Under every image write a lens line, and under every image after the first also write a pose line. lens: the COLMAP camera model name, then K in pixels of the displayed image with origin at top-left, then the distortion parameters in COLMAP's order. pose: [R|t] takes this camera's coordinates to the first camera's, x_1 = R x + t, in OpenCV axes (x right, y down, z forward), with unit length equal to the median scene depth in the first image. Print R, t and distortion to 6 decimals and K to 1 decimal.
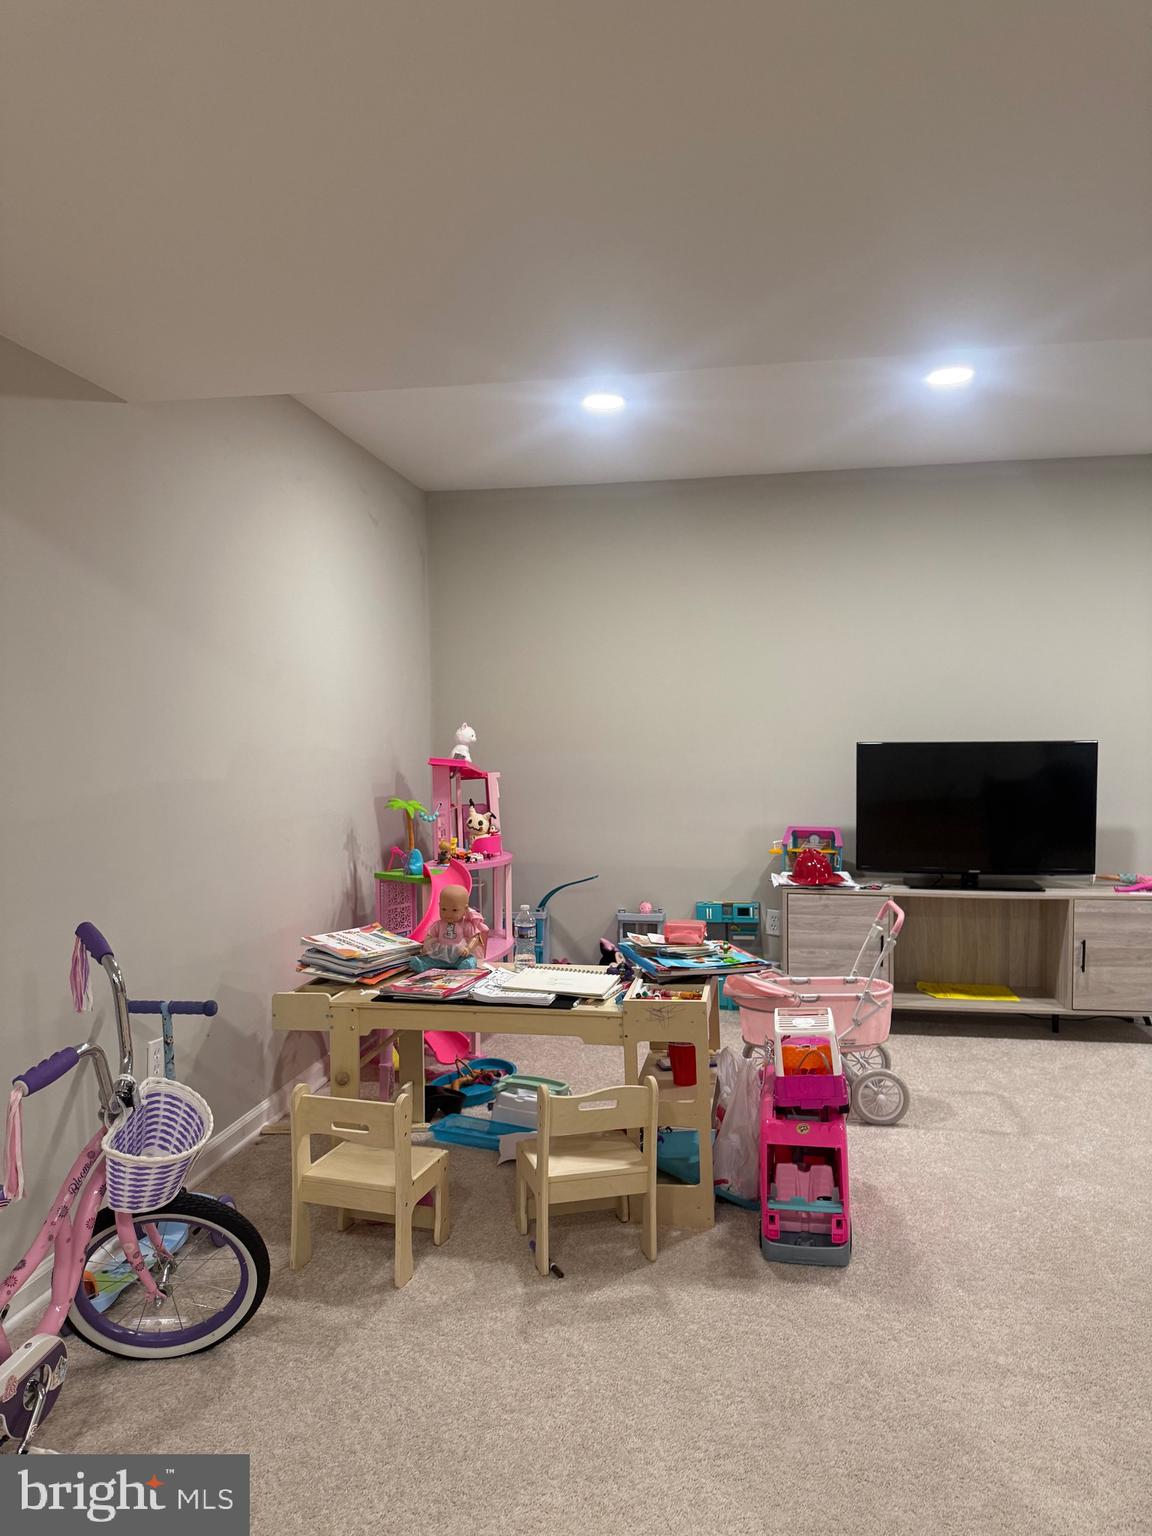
lens RADIAL K [[1119.2, 0, 576.0], [0, 1119.2, 768.0], [0, 0, 1]] dist [0.044576, 0.000514]
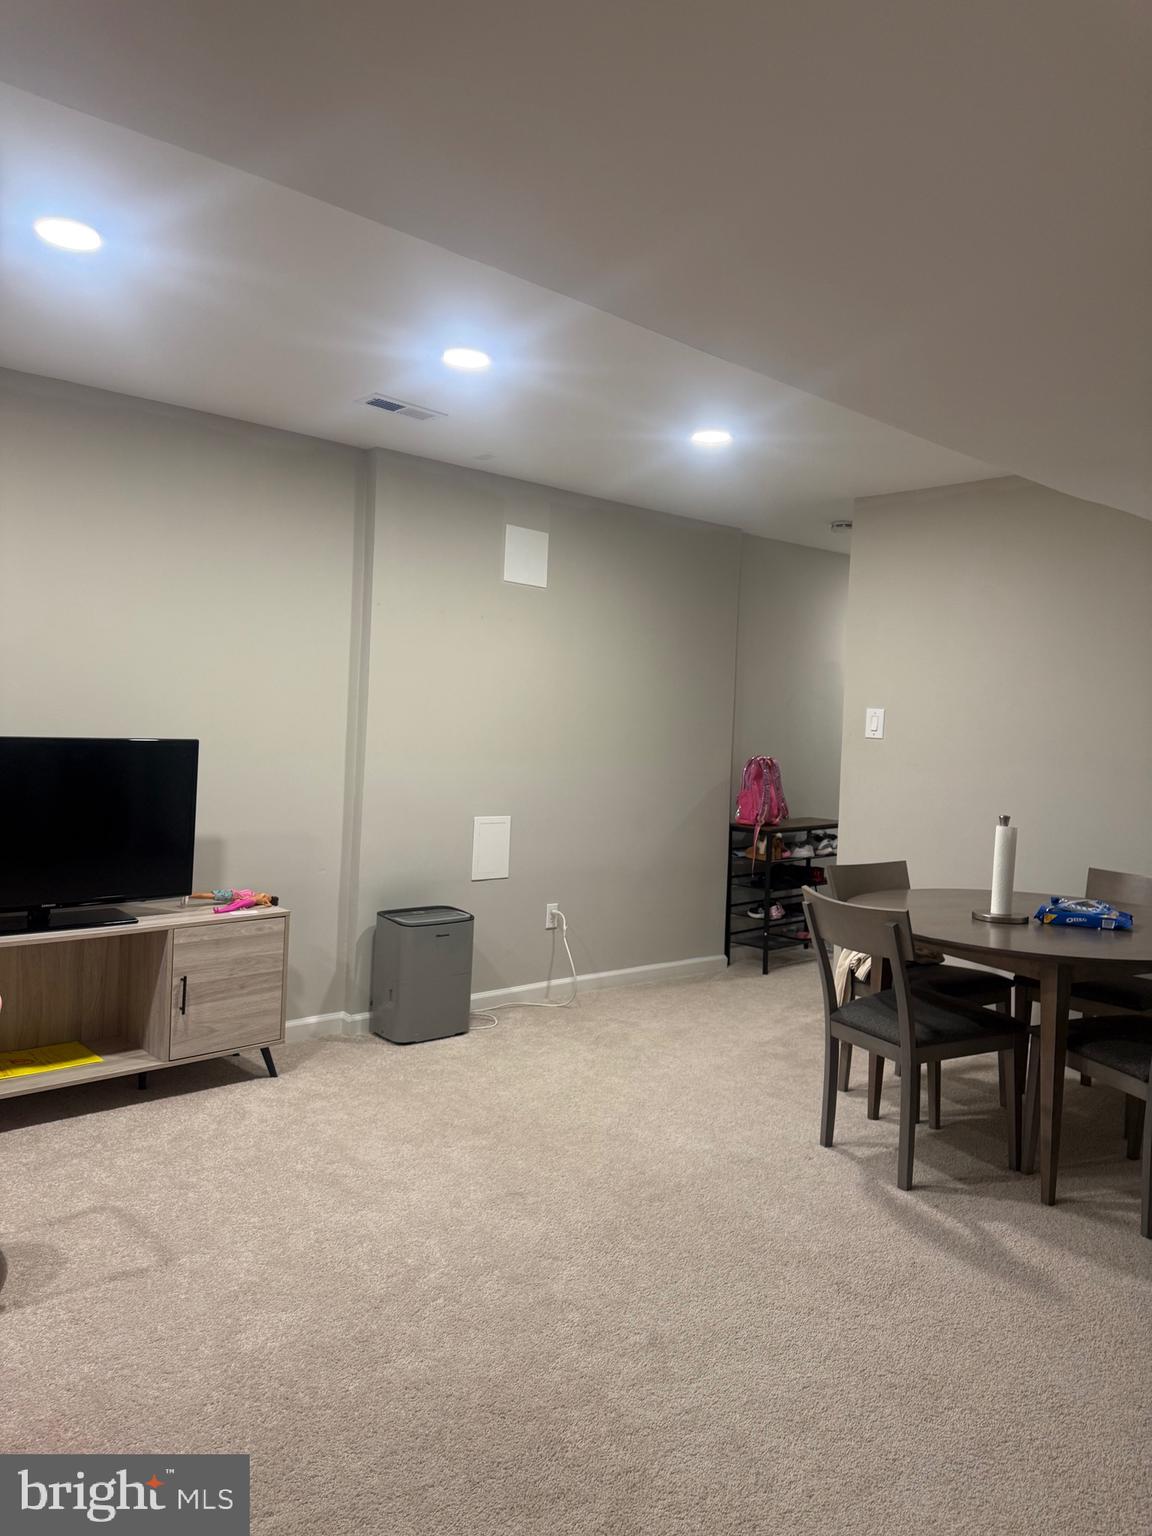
lens RADIAL K [[1108.2, 0, 600.2], [0, 1108.2, 741.7], [0, 0, 1]] dist [0.012289, -0.007439]
pose [[0.609197, 0.008605, 0.792972, -0.025121], [-0.018737, 0.999818, 0.003545, -0.035449], [-0.792797, -0.017018, 0.609248, 0.273820]]
